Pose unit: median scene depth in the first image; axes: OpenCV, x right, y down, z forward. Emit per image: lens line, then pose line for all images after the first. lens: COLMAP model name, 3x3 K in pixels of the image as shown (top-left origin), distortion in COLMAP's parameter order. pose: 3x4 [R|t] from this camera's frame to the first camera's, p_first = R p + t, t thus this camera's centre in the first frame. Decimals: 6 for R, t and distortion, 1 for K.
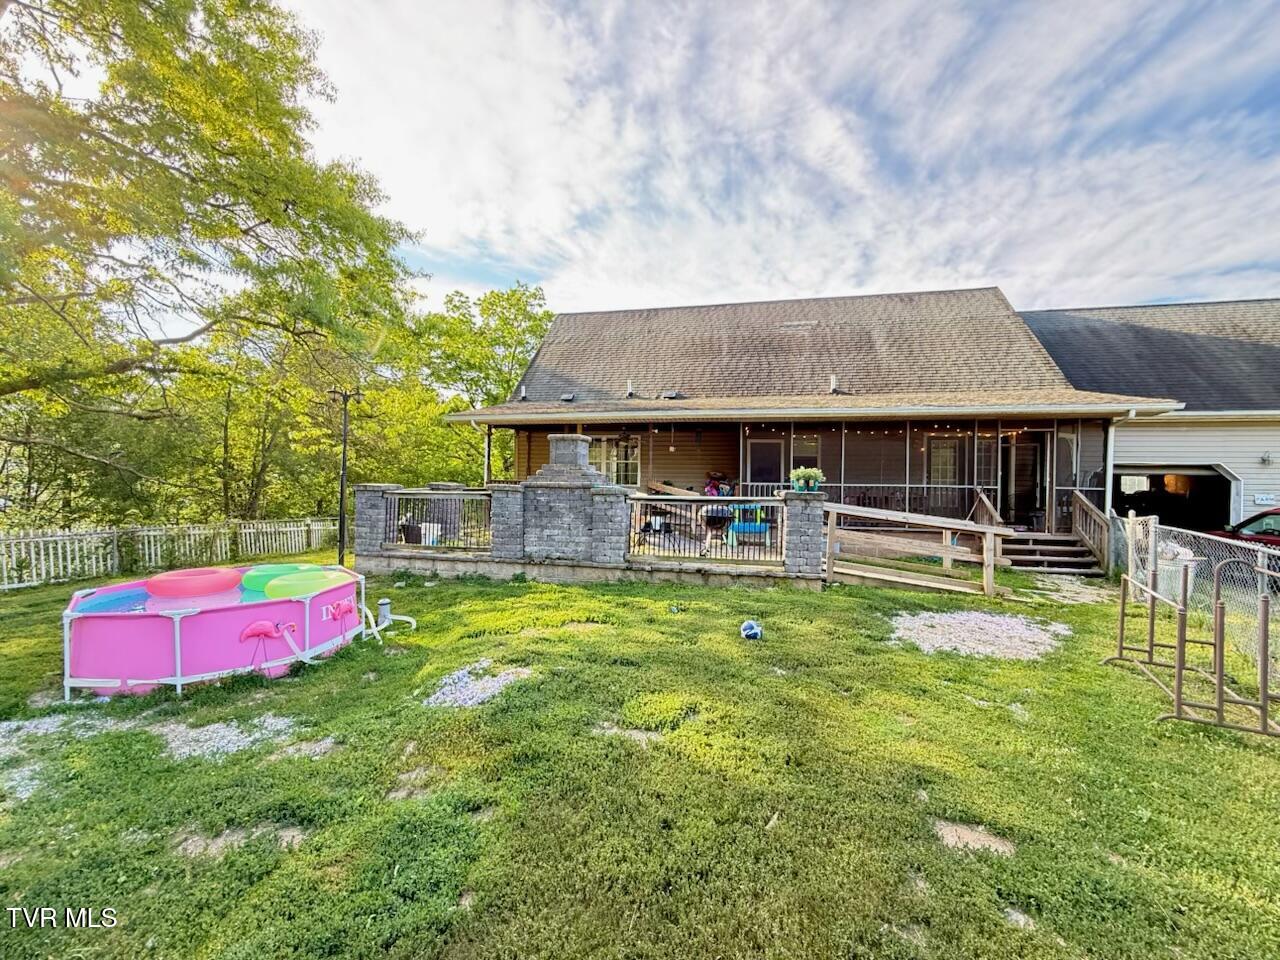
lens RADIAL K [[509.8, 0, 640.2], [0, 509.8, 480.4], [0, 0, 1]] dist [-0.001976, 0.000583]
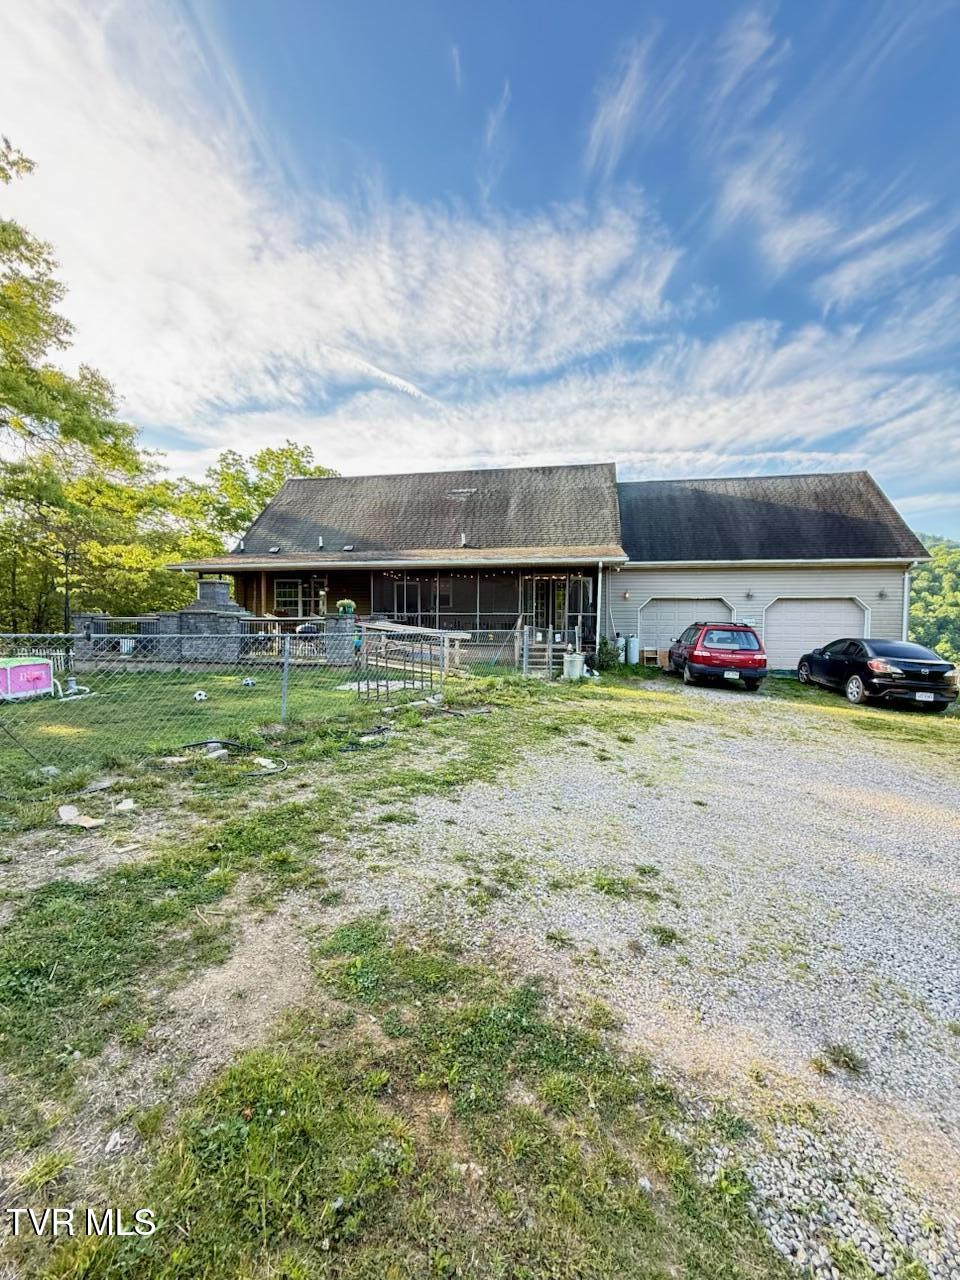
lens RADIAL K [[509.8, 0, 479.9], [0, 509.8, 636.4], [0, 0, 1]] dist [-0.001976, 0.000583]
pose [[0.999701, -0.006550, 0.023577, 0.363474], [0.005955, 0.999664, 0.025241, 0.027482], [-0.023734, -0.025093, 0.999403, -0.322118]]
